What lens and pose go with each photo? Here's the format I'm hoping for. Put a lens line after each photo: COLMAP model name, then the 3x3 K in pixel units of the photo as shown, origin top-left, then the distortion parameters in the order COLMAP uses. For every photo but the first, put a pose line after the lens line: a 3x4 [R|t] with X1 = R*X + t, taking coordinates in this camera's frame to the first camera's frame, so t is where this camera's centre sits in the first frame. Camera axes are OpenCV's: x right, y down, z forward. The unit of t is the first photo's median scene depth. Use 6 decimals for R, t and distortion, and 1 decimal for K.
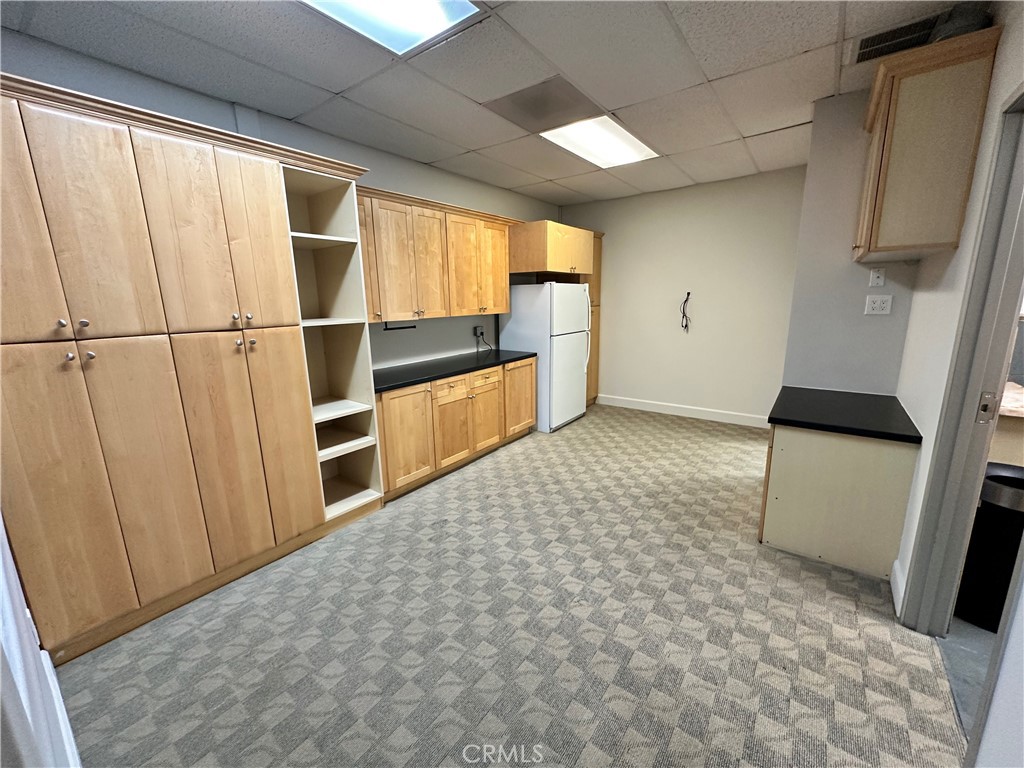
lens RADIAL K [[411.0, 0, 511.8], [0, 411.0, 388.7], [0, 0, 1]] dist [-0.003986, 0.000679]
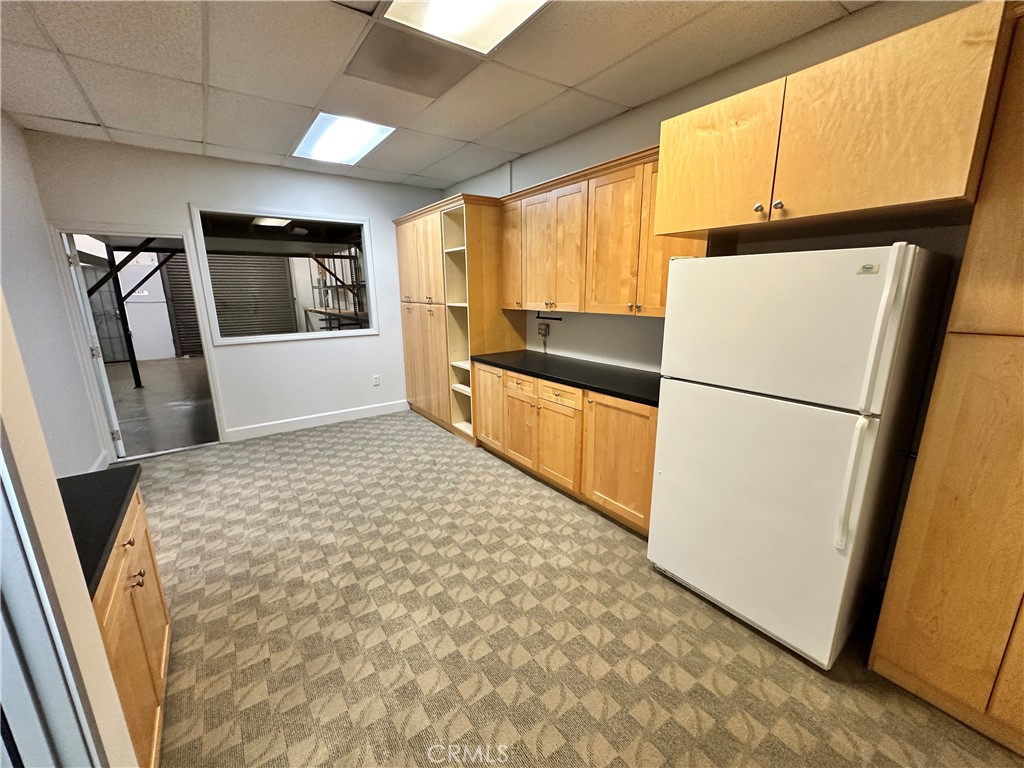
lens RADIAL K [[411.0, 0, 512.9], [0, 411.0, 389.1], [0, 0, 1]] dist [-0.003986, 0.000679]
pose [[-0.300754, 0.245533, -0.921553, 0.725640], [-0.195570, 0.929877, 0.311577, -0.281838], [0.933434, 0.273937, -0.231646, 1.194309]]
